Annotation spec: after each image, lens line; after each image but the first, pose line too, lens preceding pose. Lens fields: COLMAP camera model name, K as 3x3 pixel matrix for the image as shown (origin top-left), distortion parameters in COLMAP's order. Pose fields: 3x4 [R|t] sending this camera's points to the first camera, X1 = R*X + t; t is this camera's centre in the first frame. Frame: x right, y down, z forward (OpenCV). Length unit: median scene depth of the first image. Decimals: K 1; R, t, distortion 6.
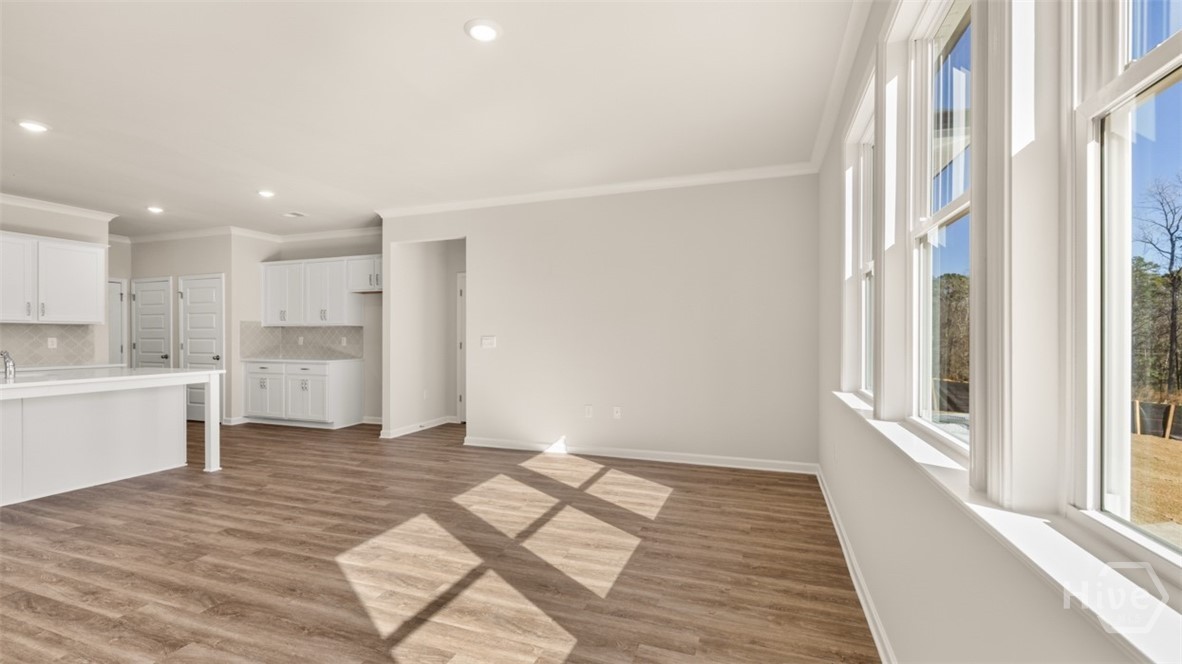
lens RADIAL K [[500.5, 0, 590.4], [0, 500.5, 335.0], [0, 0, 1]] dist [-0.000465, -0.000182]
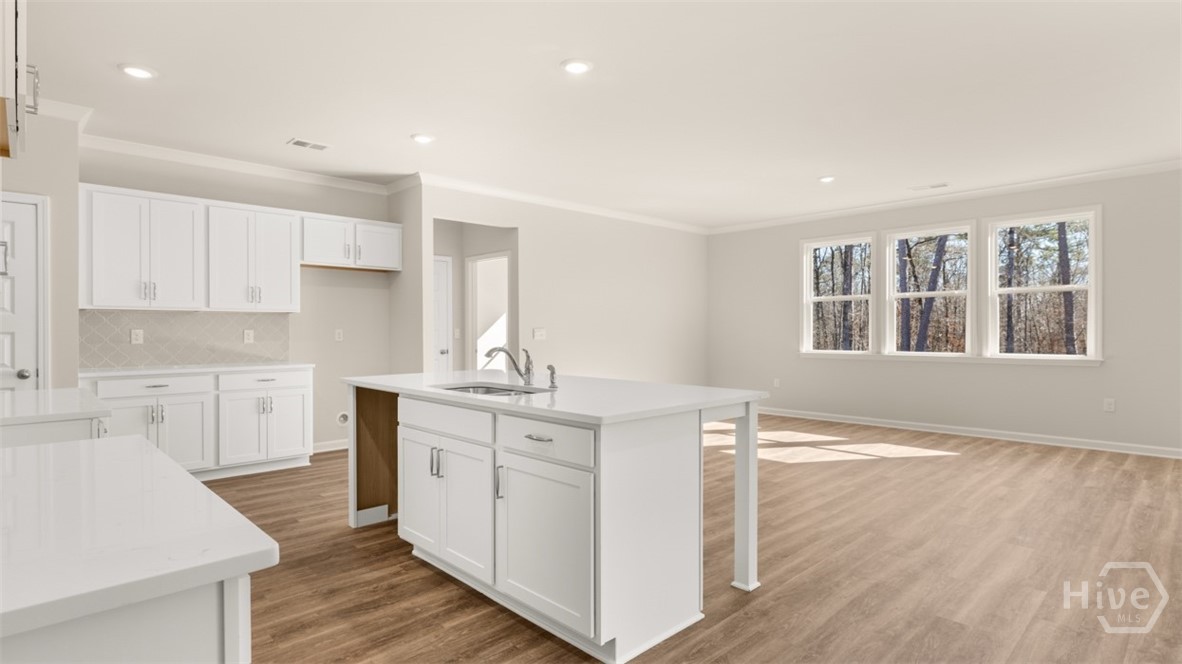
lens RADIAL K [[595.8, 0, 588.9], [0, 595.8, 329.5], [0, 0, 1]] dist [-0.001905, -0.000493]
pose [[0.442518, -0.001672, 0.896758, -1.141611], [-0.001648, 0.999995, 0.002678, 0.001391], [-0.896758, -0.002663, 0.442513, 0.323122]]
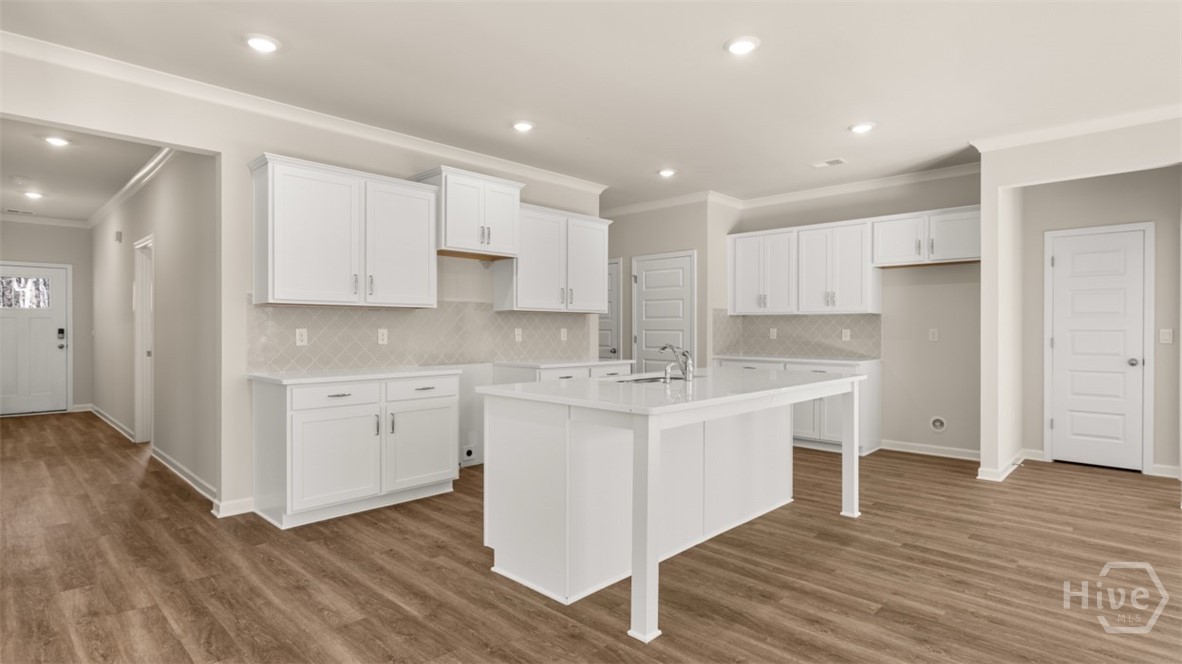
lens RADIAL K [[595.8, 0, 588.9], [0, 595.8, 329.5], [0, 0, 1]] dist [-0.001905, -0.000493]
pose [[0.911227, 0.002784, -0.411895, -0.554913], [-0.001398, 0.999992, 0.003667, 0.002723], [0.411902, -0.002766, 0.911224, 0.055531]]
